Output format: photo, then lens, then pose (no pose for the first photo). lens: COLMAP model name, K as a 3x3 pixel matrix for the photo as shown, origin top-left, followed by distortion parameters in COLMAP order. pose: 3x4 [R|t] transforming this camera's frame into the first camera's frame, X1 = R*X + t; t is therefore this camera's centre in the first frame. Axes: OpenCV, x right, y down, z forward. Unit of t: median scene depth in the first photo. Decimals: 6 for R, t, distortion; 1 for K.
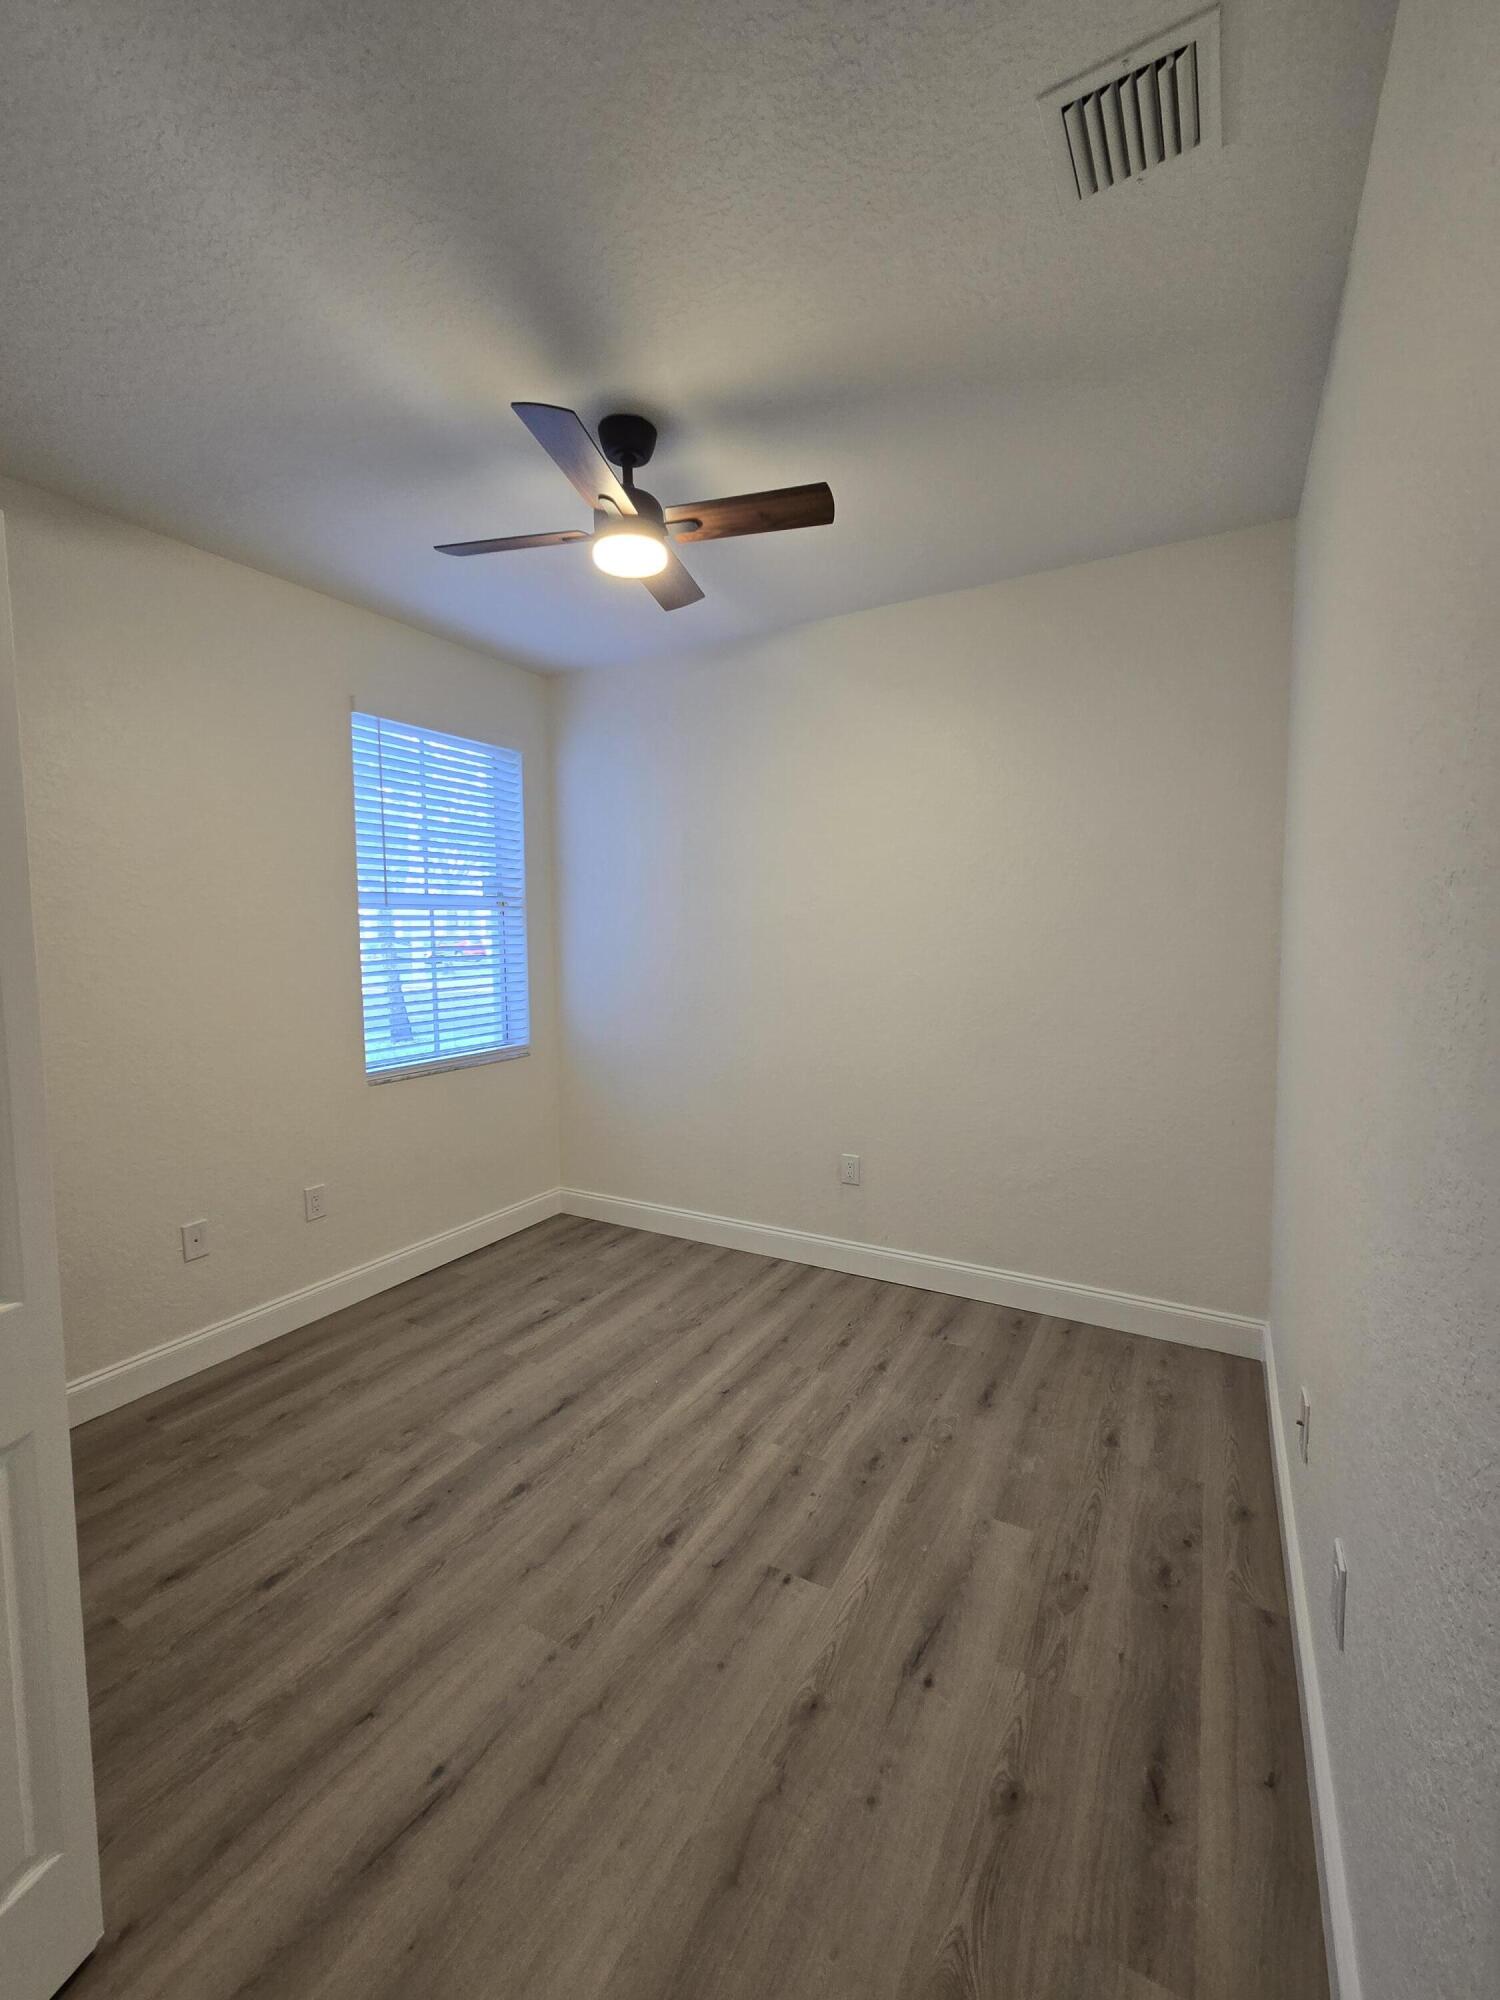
lens RADIAL K [[820.2, 0, 750.1], [0, 820.2, 989.0], [0, 0, 1]] dist [0.001320, 0.000213]
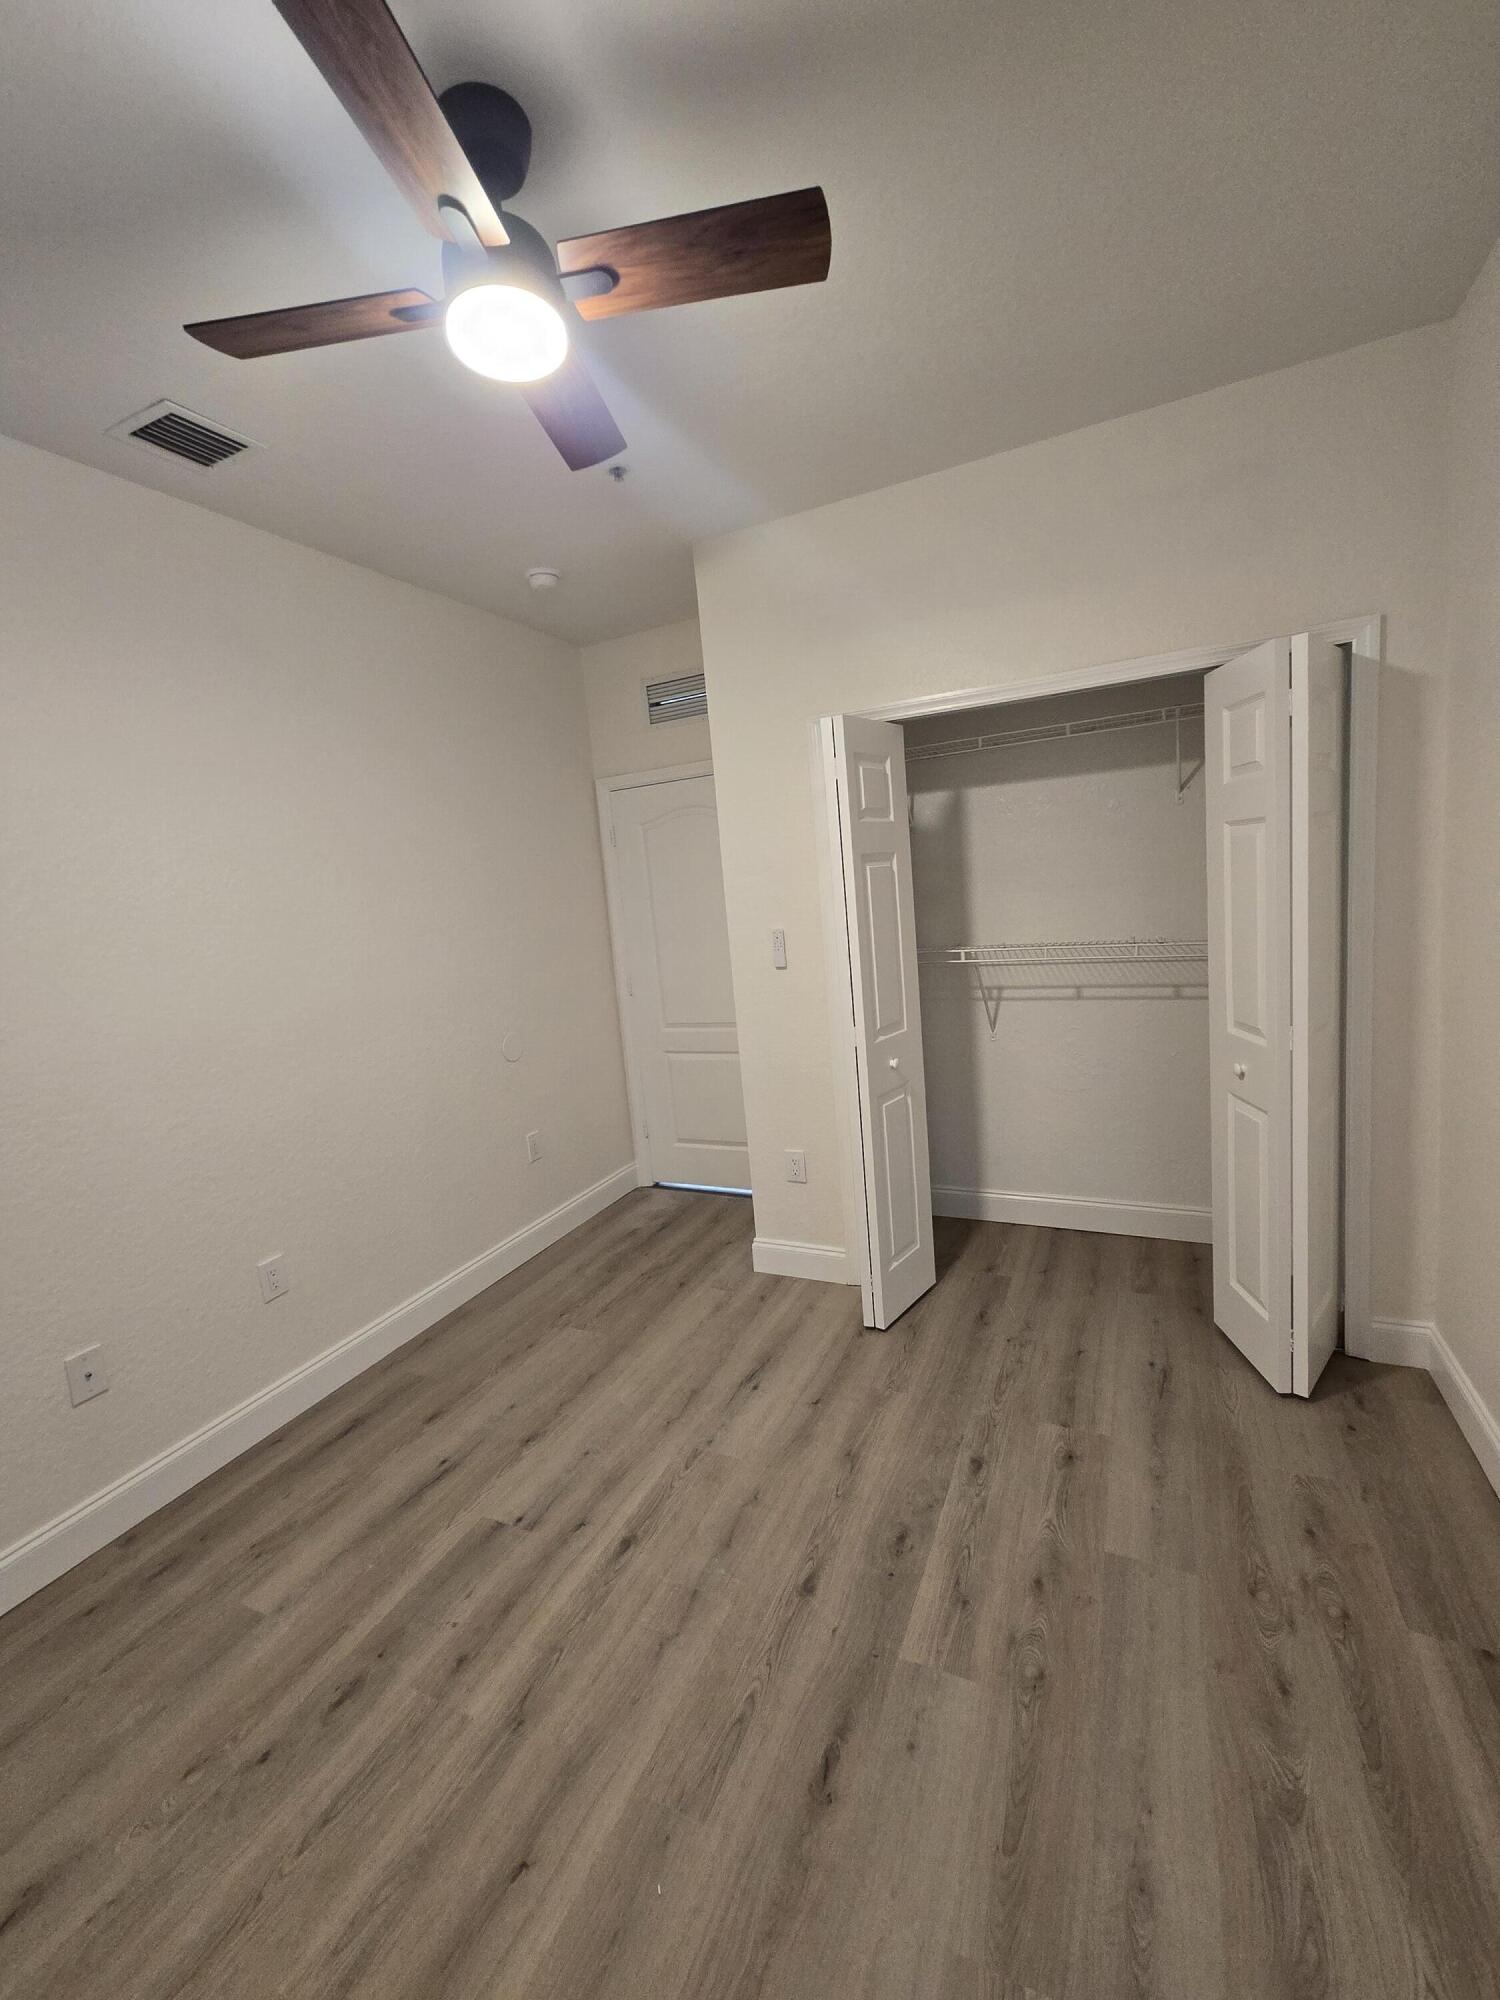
lens RADIAL K [[820.2, 0, 750.1], [0, 820.2, 989.0], [0, 0, 1]] dist [0.001320, 0.000213]
pose [[-0.993040, 0.102771, -0.057536, -0.256544], [0.089838, 0.976826, 0.194267, -0.158402], [0.076167, 0.187746, -0.979260, 1.839862]]
